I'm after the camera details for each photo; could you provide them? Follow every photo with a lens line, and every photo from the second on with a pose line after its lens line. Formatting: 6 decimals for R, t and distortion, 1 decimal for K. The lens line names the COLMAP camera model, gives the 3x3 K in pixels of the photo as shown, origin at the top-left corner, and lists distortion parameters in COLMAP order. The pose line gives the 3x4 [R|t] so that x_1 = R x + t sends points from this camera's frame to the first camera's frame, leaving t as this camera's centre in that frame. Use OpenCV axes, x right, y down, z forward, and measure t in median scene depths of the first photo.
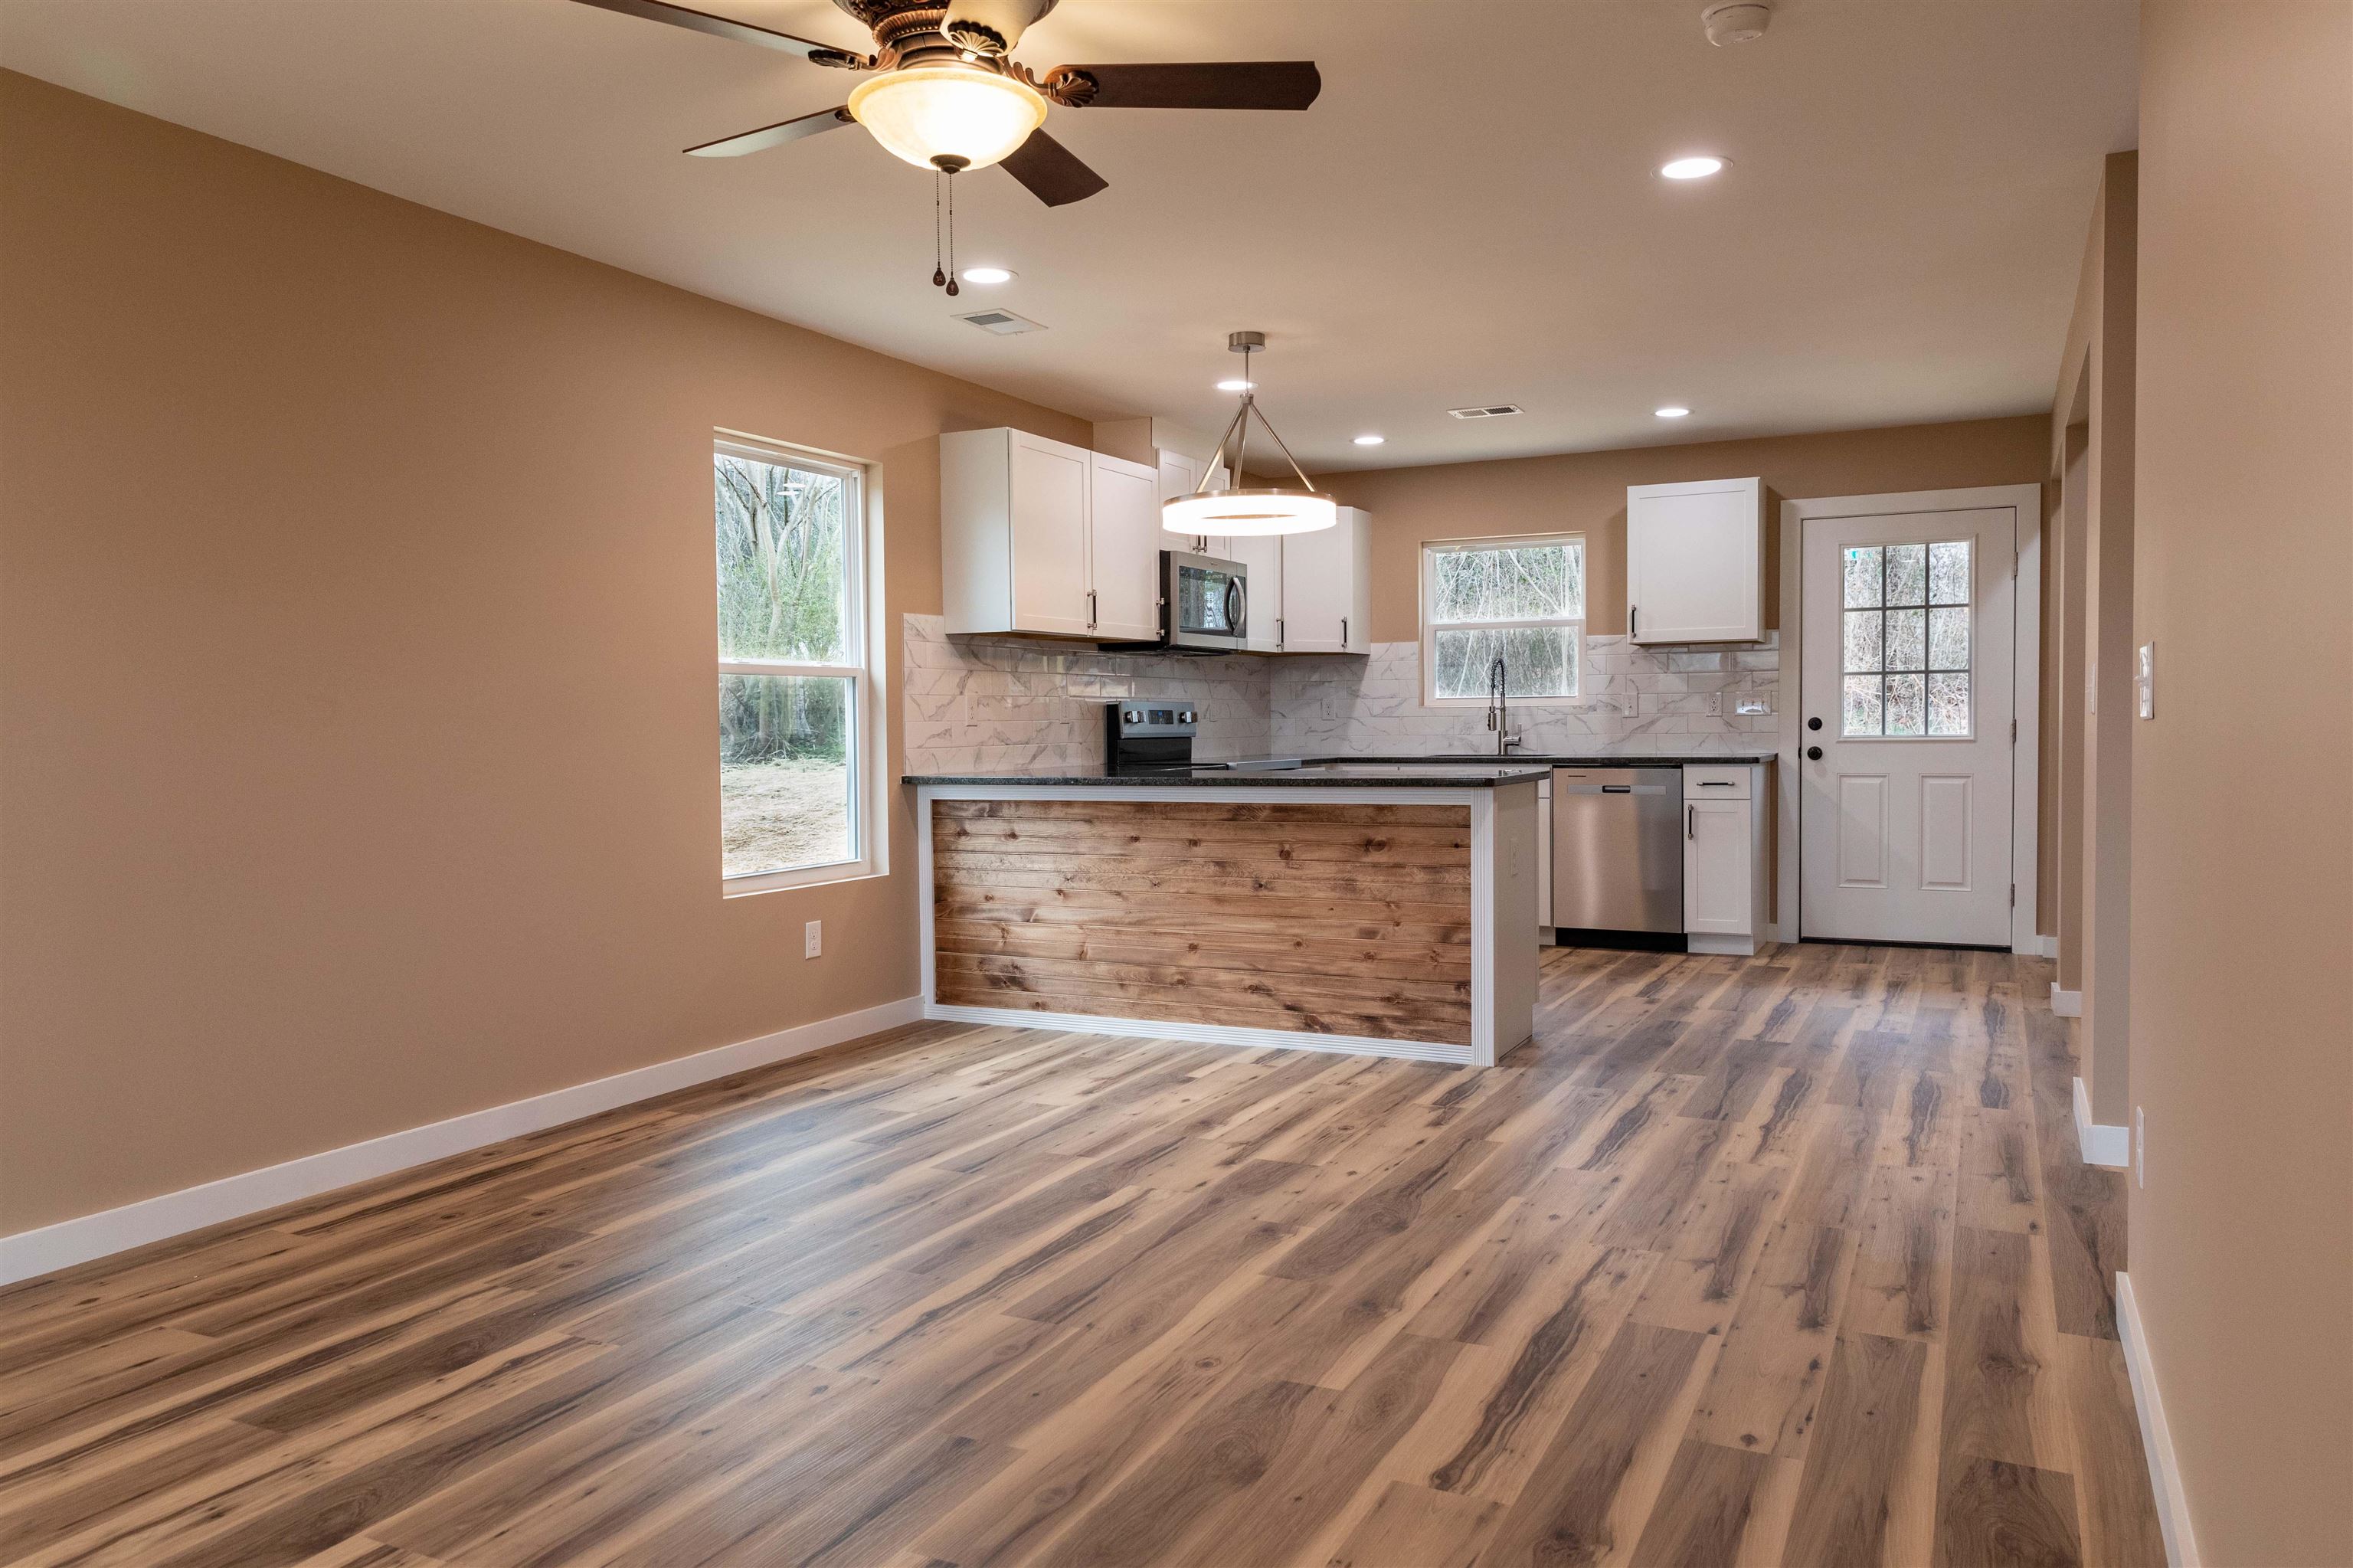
lens RADIAL K [[1623.9, 0, 1176.5], [0, 1623.9, 784.0], [0, 0, 1]] dist [-0.003626, 0.006738]
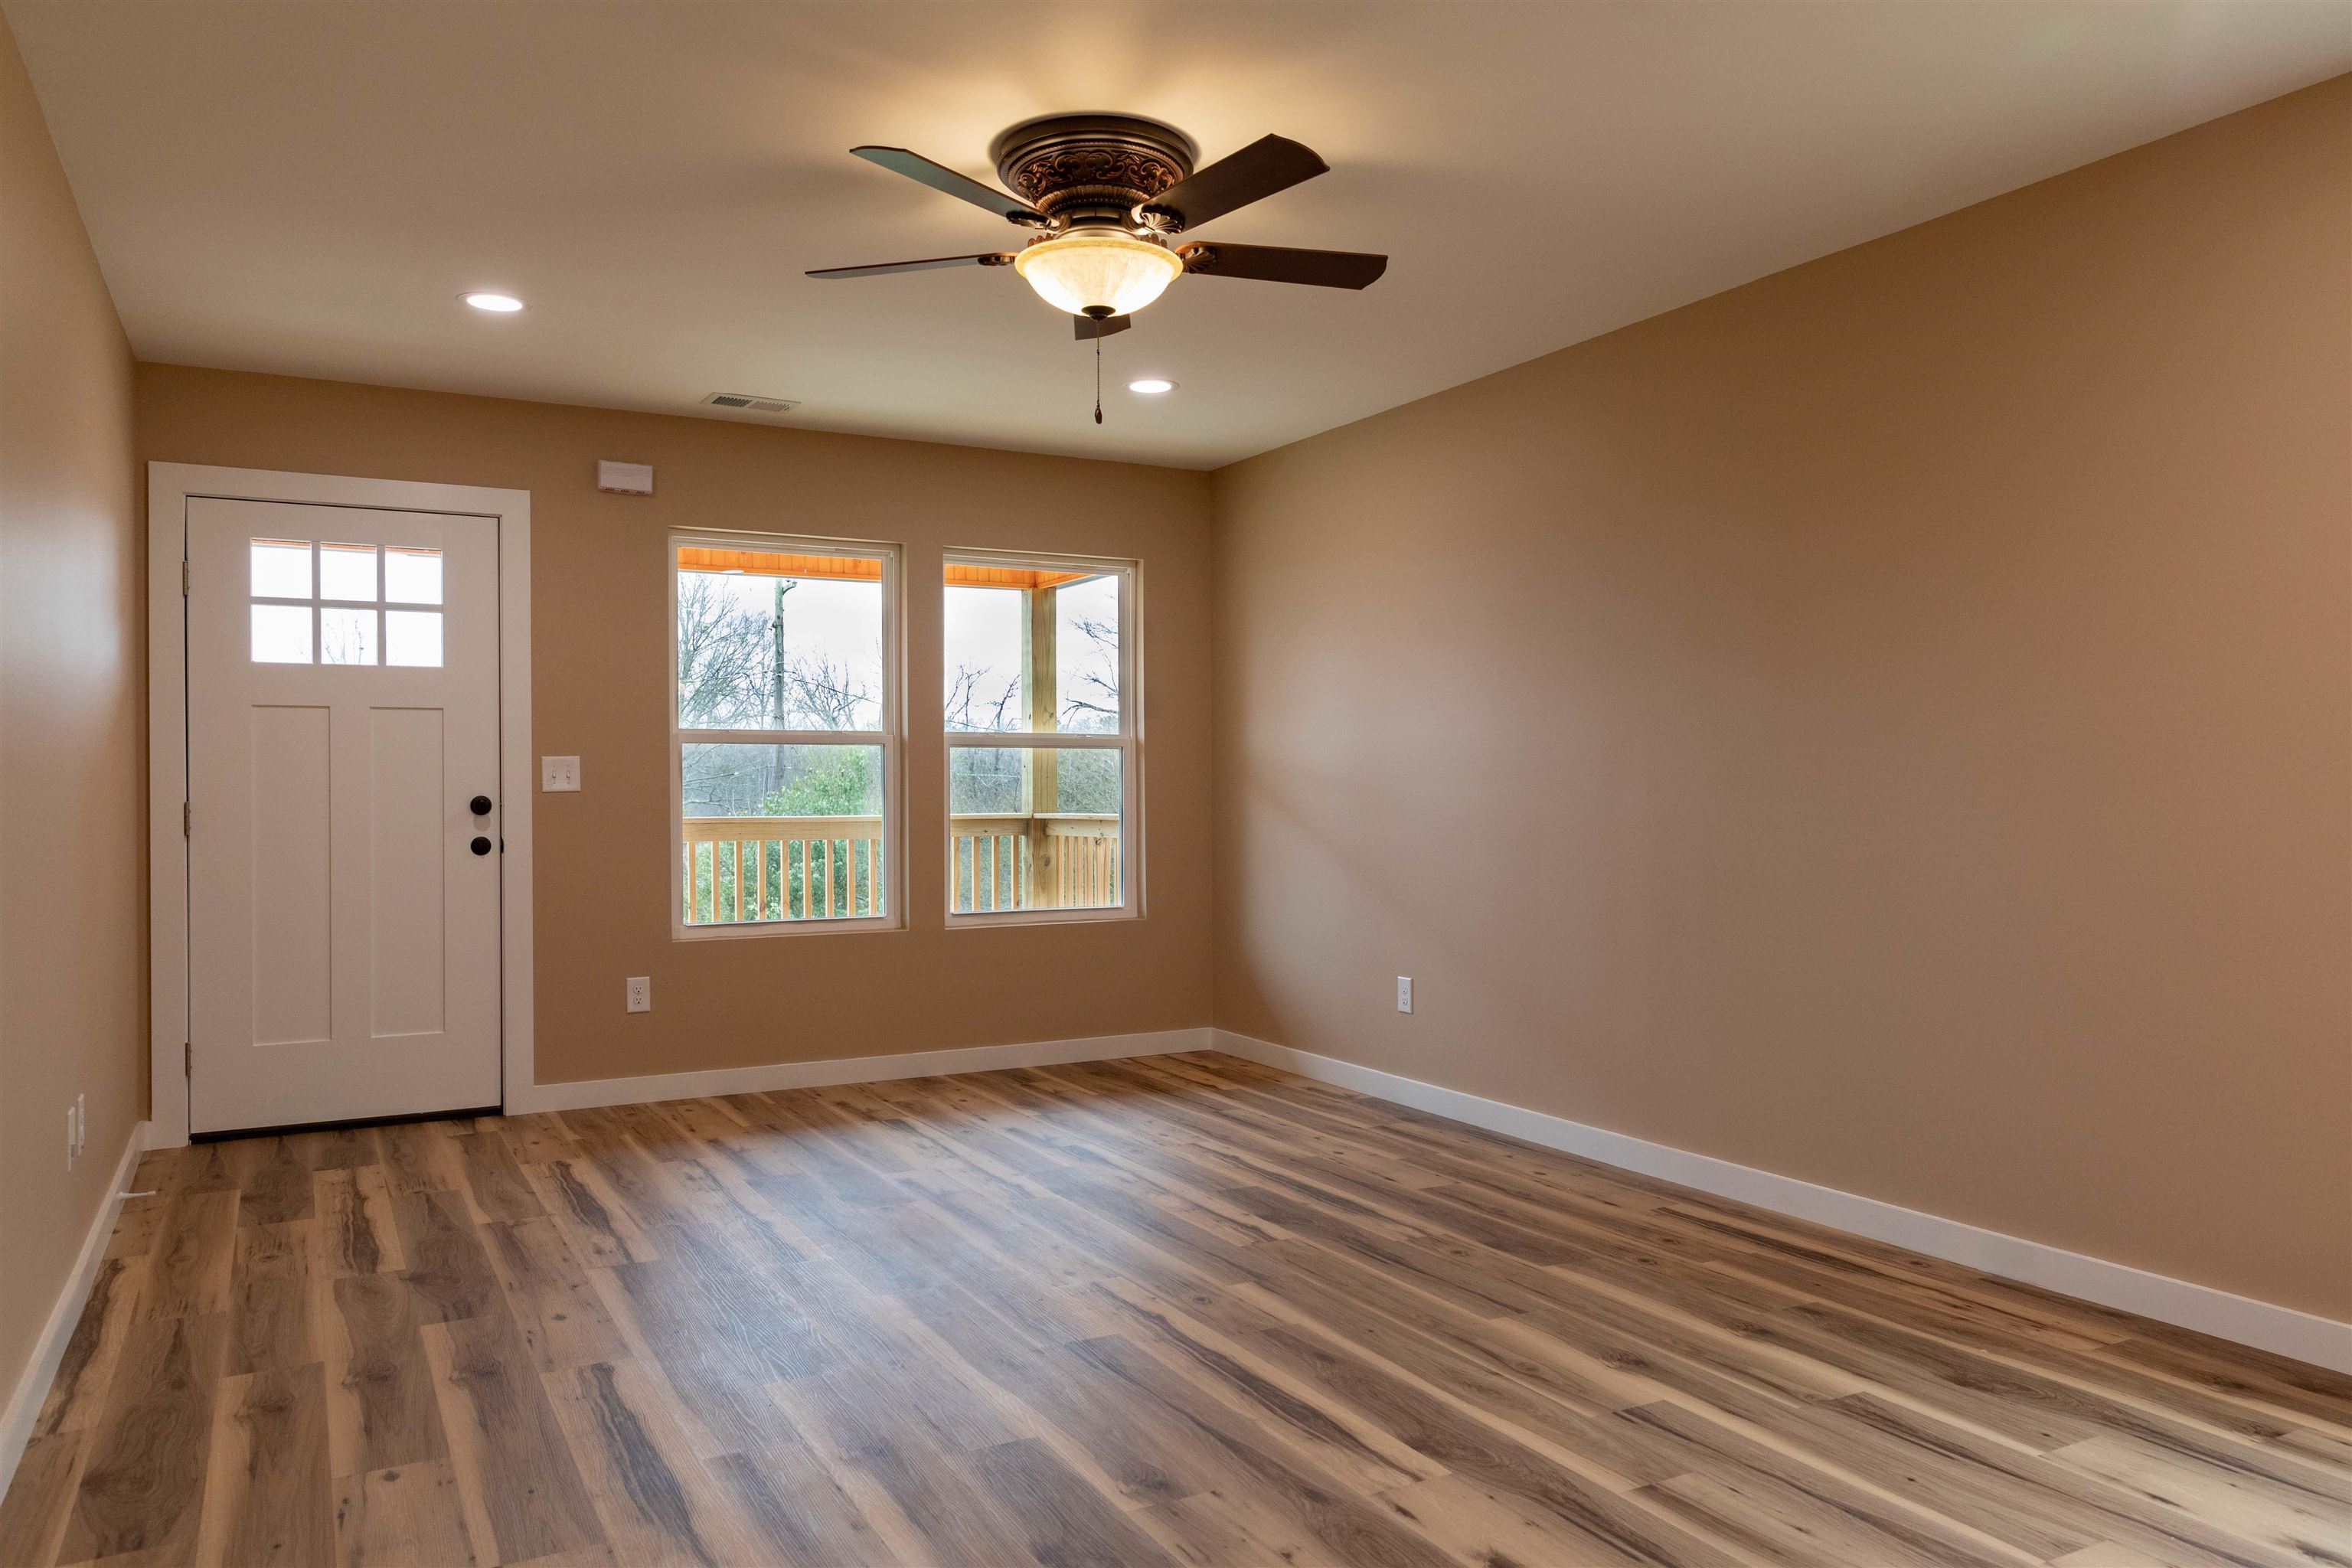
lens RADIAL K [[1623.2, 0, 1176.0], [0, 1623.2, 784.0], [0, 0, 1]] dist [-0.003626, 0.006738]
pose [[-0.570351, 0.013281, -0.821294, 2.131424], [-0.023389, 0.999201, 0.032400, -0.213995], [0.821068, 0.037689, -0.569585, 4.629954]]
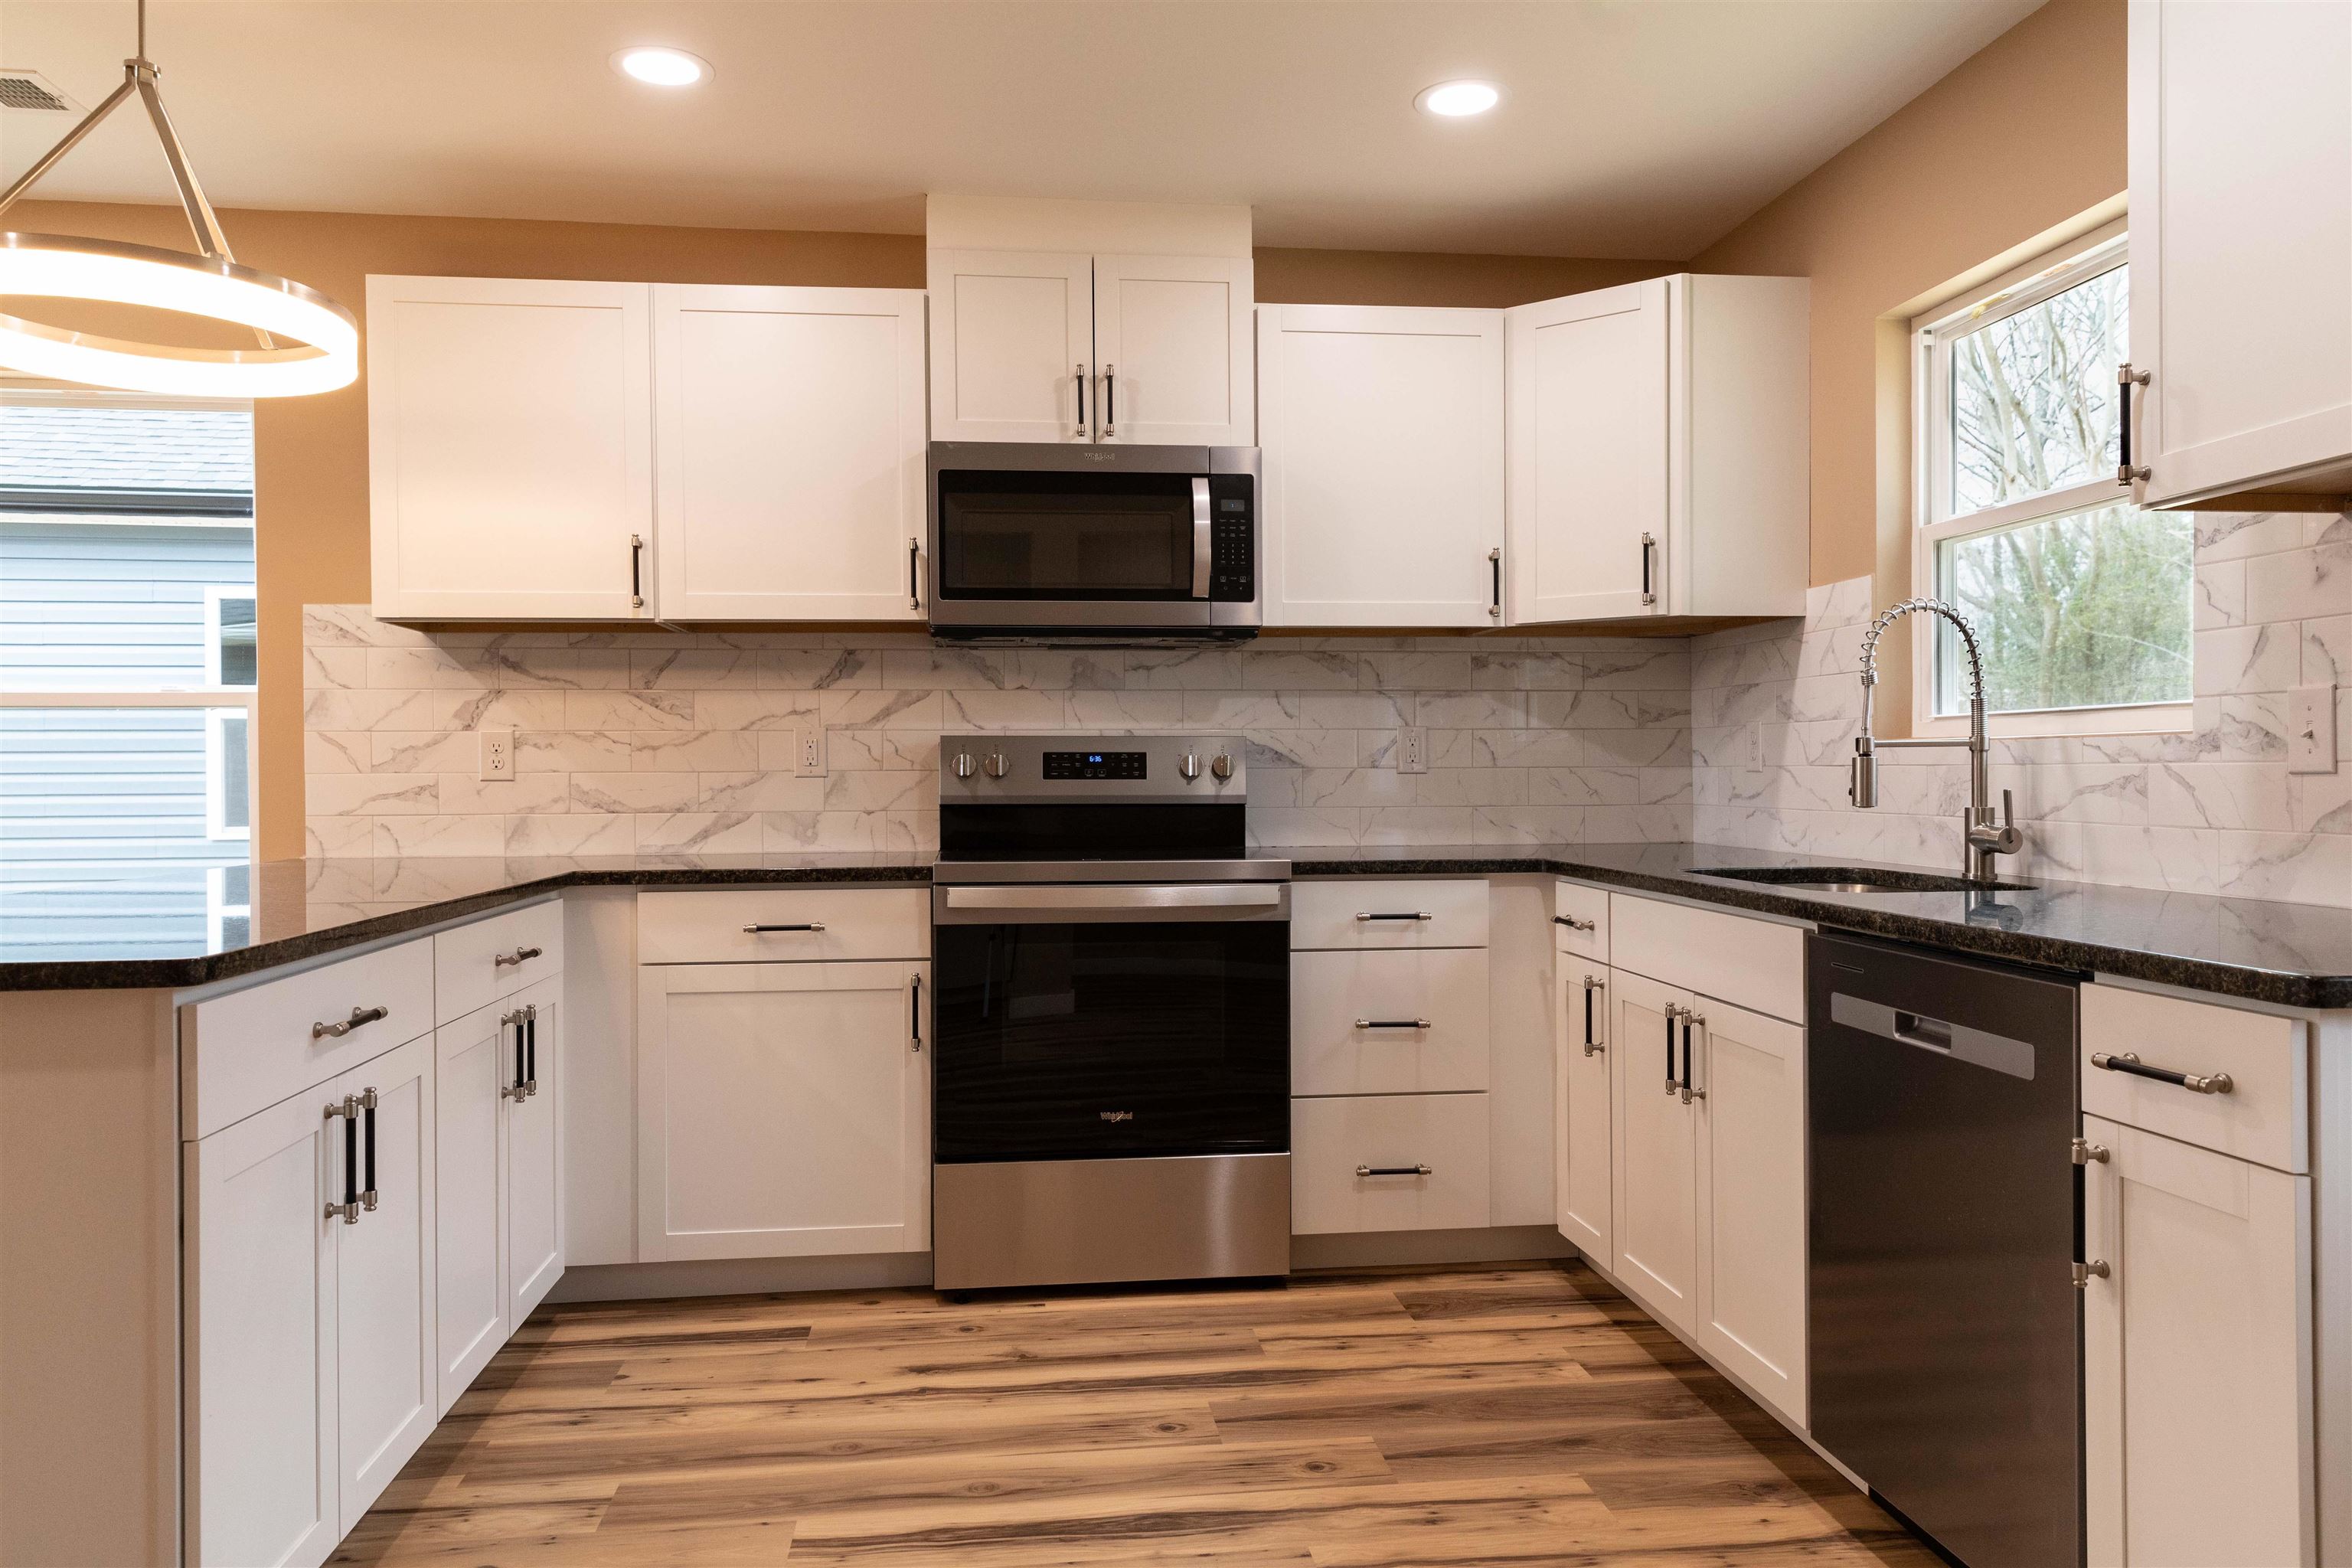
lens RADIAL K [[1587.2, 0, 1176.0], [0, 1587.2, 784.0], [0, 0, 1]] dist [0.014007, 0.000934]
pose [[0.546860, 0.015123, -0.837088, 0.372488], [-0.033645, 0.999426, -0.003924, -0.029324], [0.836548, 0.030310, 0.547055, 0.638927]]
